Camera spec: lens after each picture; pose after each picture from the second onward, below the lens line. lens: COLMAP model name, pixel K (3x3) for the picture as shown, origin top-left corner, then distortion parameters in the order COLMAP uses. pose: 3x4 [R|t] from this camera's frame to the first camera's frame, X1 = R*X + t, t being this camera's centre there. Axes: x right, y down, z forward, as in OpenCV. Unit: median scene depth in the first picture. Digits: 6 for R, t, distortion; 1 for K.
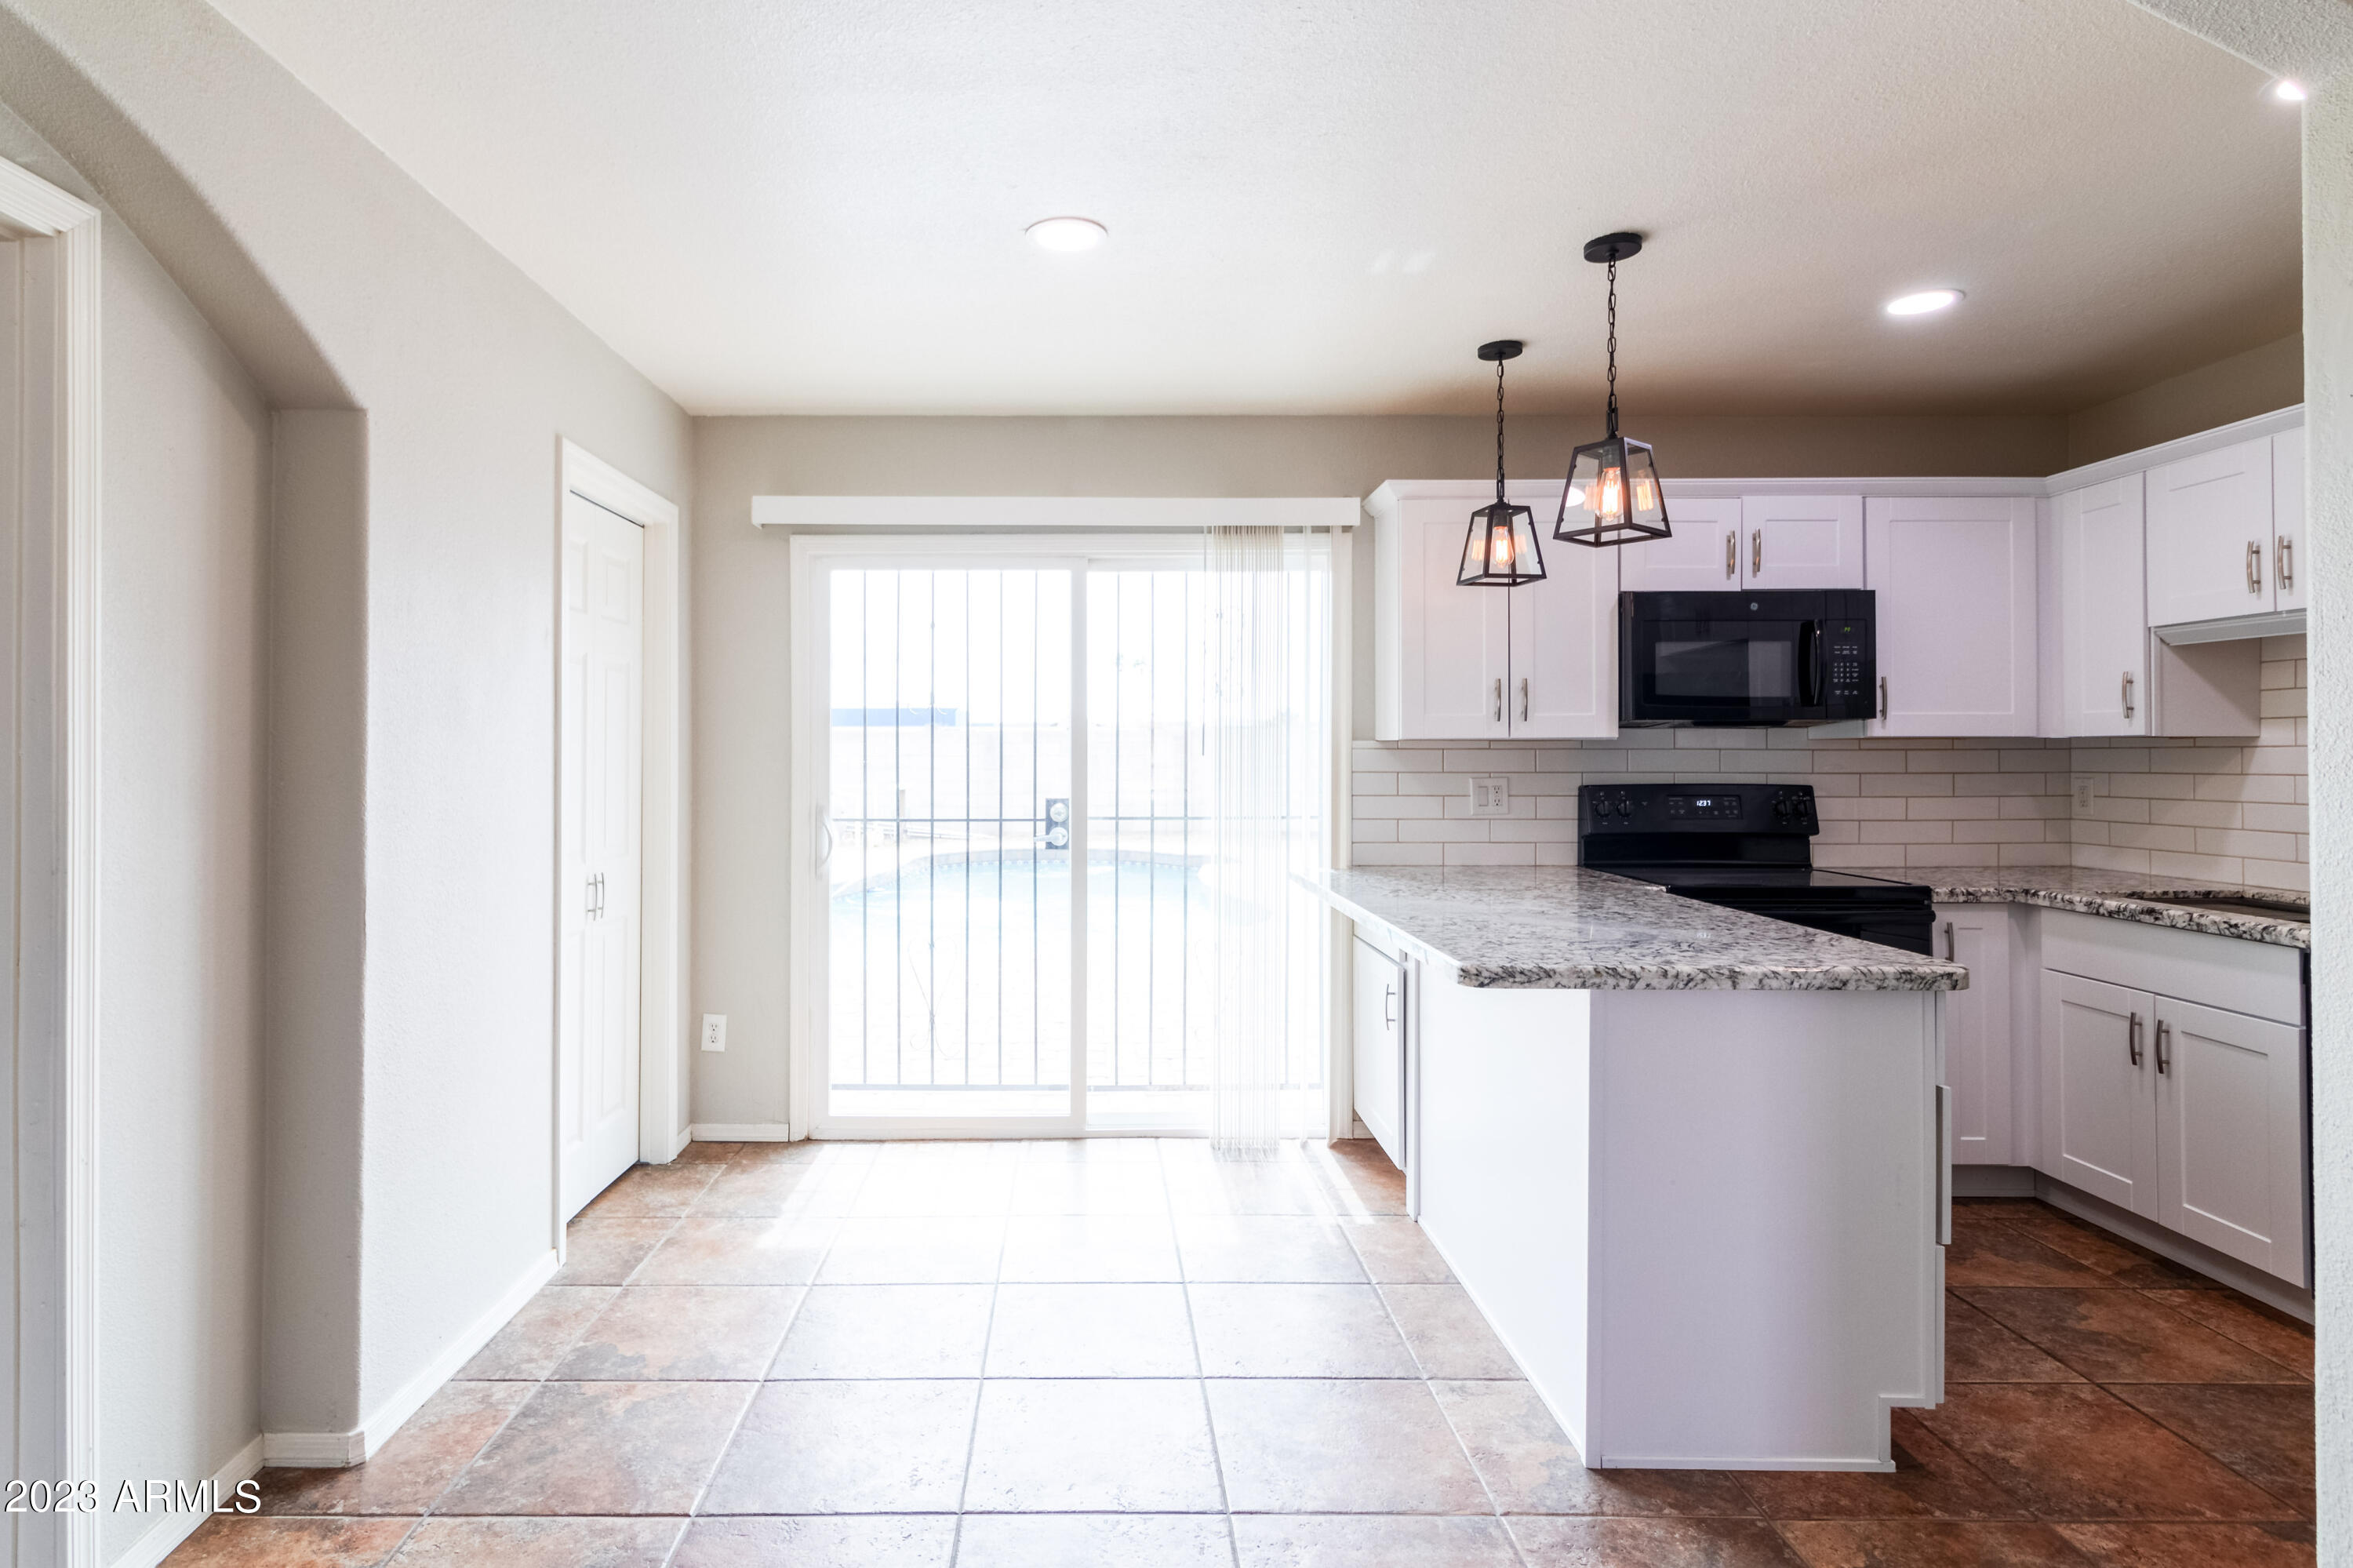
lens RADIAL K [[1217.4, 0, 1098.0], [0, 1217.4, 745.2], [0, 0, 1]] dist [-0.000976, -0.000530]
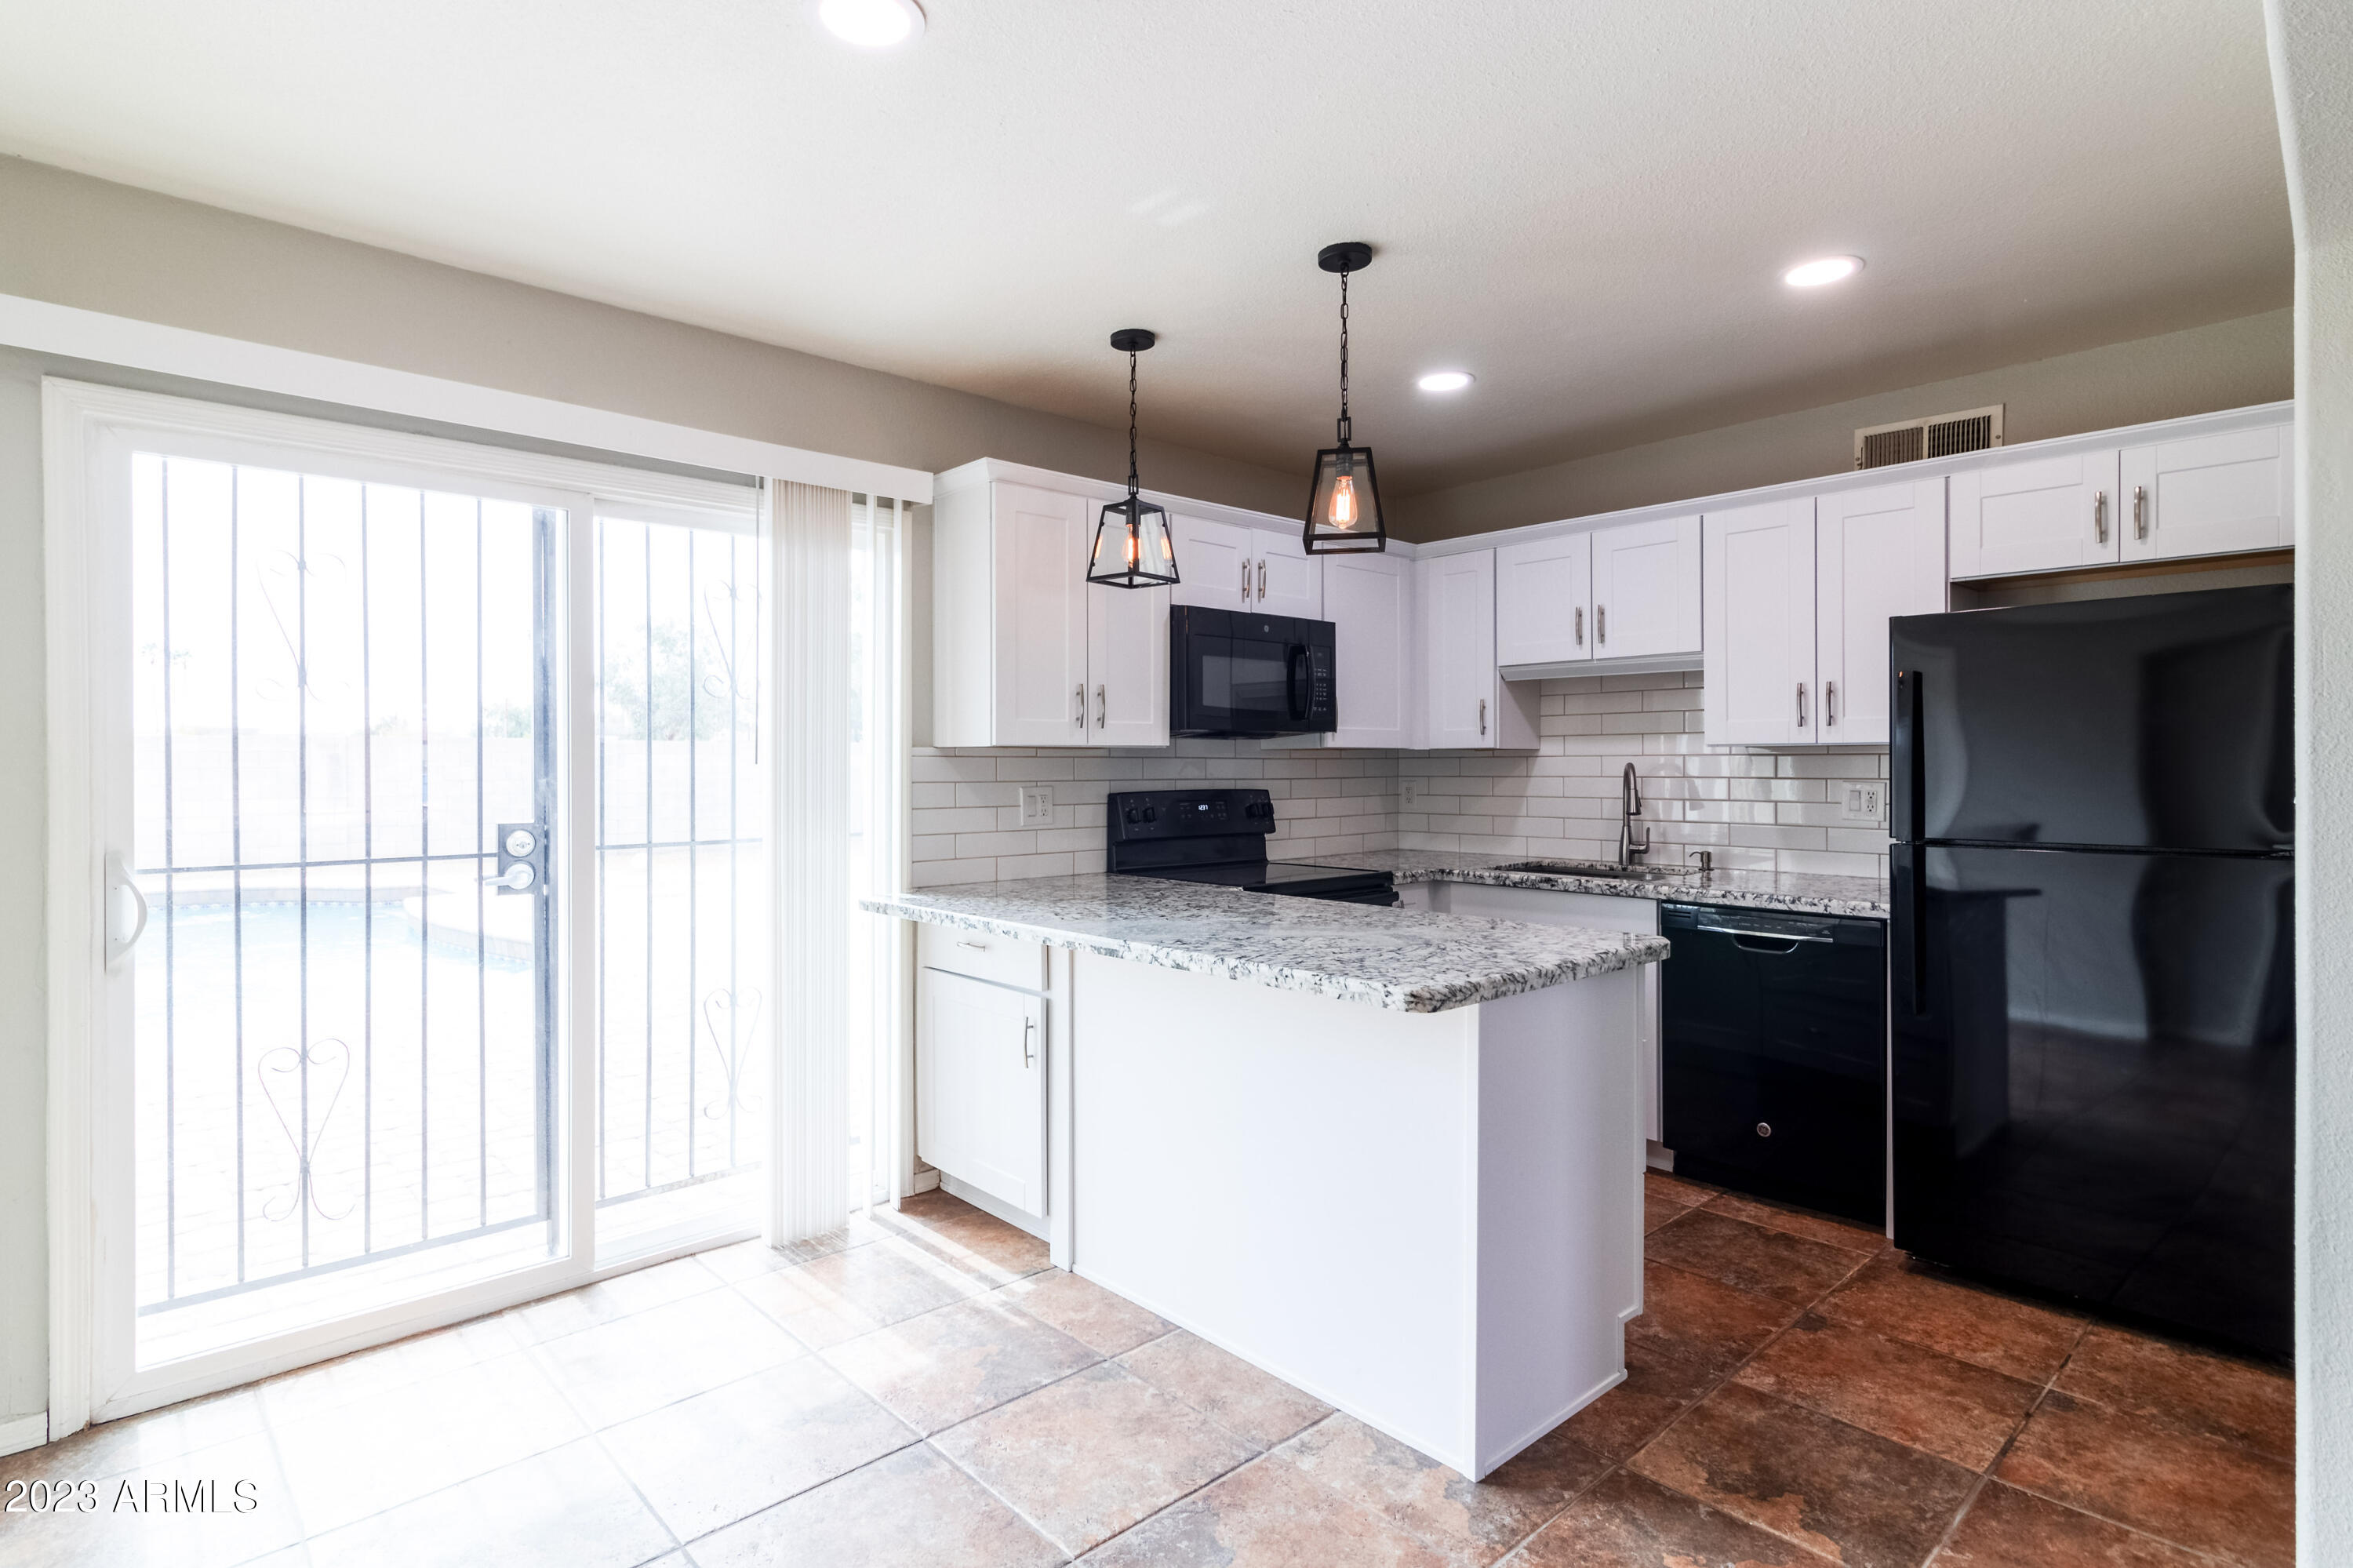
lens RADIAL K [[1166.5, 0, 1141.0], [0, 1166.5, 769.6], [0, 0, 1]] dist [-0.001313, 0.002609]
pose [[0.752112, -0.004301, 0.659021, -0.246560], [-0.002572, 0.999952, 0.009462, 0.004340], [-0.659030, -0.008811, 0.752065, 0.274836]]
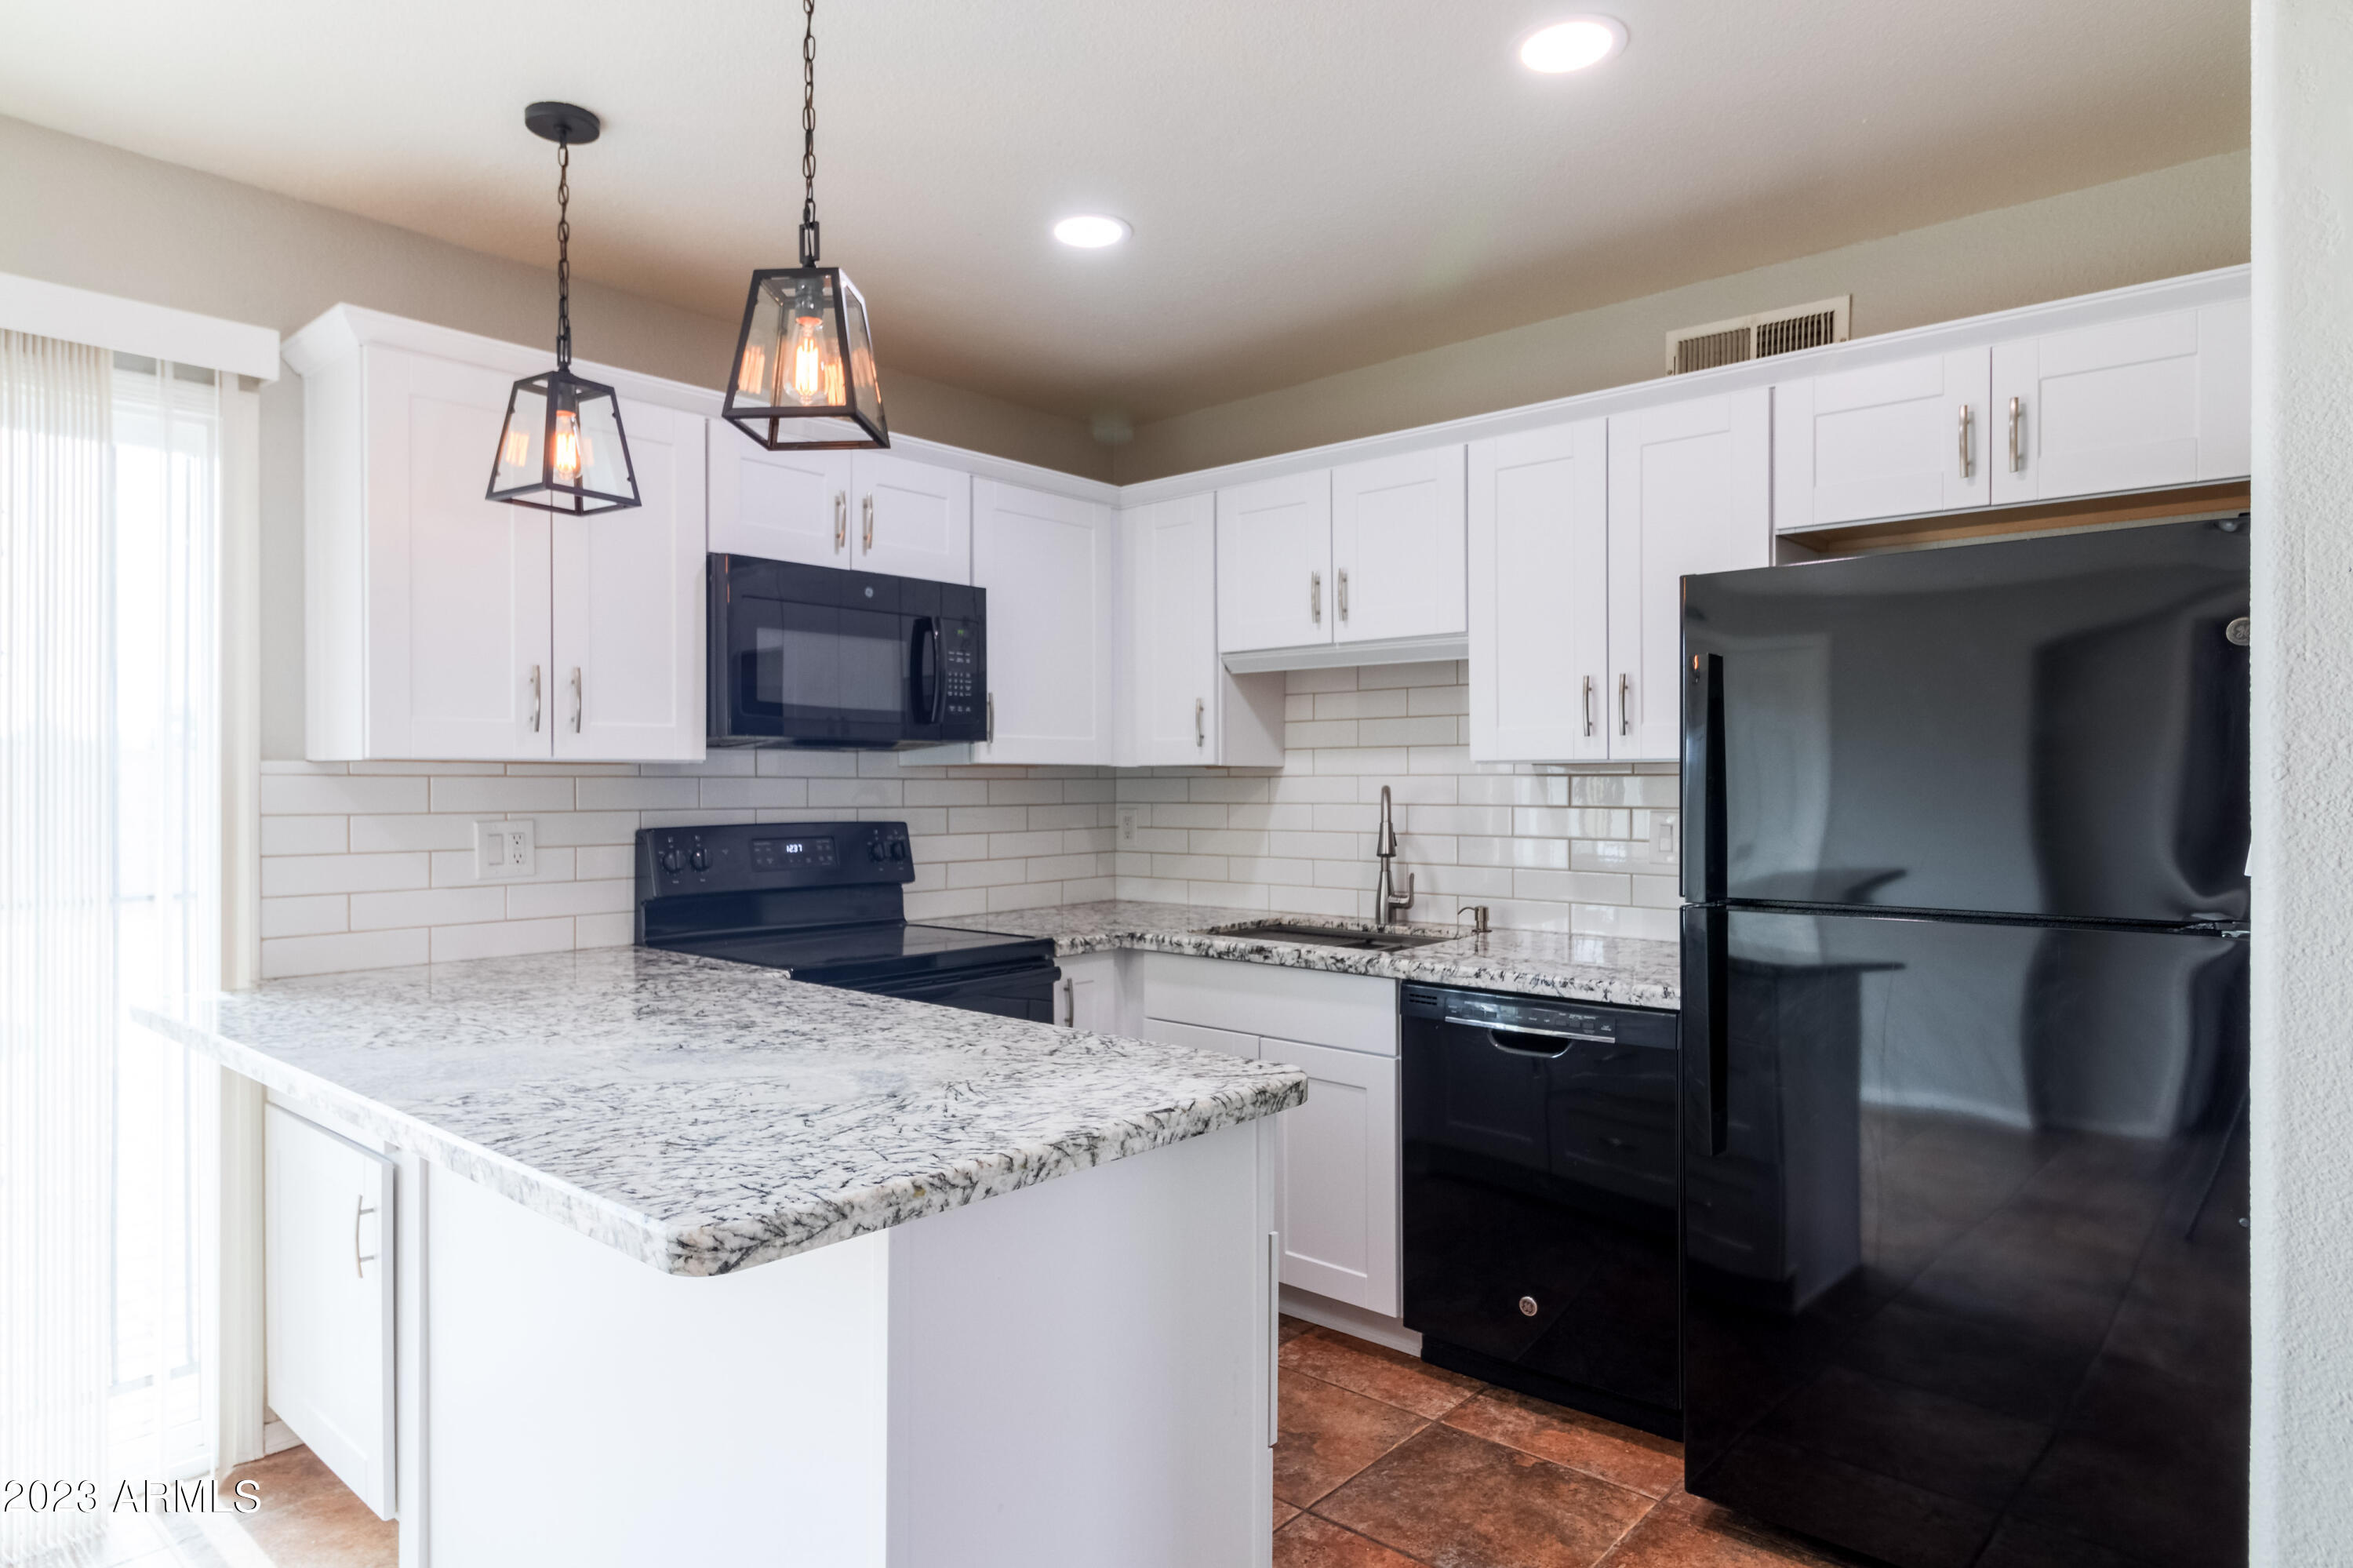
lens RADIAL K [[1345.7, 0, 1125.1], [0, 1345.7, 792.8], [0, 0, 1]] dist [0.003606, -0.001464]
pose [[0.675964, -0.005241, 0.736916, 0.019218], [-0.004661, 0.999924, 0.011387, 0.002435], [-0.736920, -0.011132, 0.675889, 0.301438]]
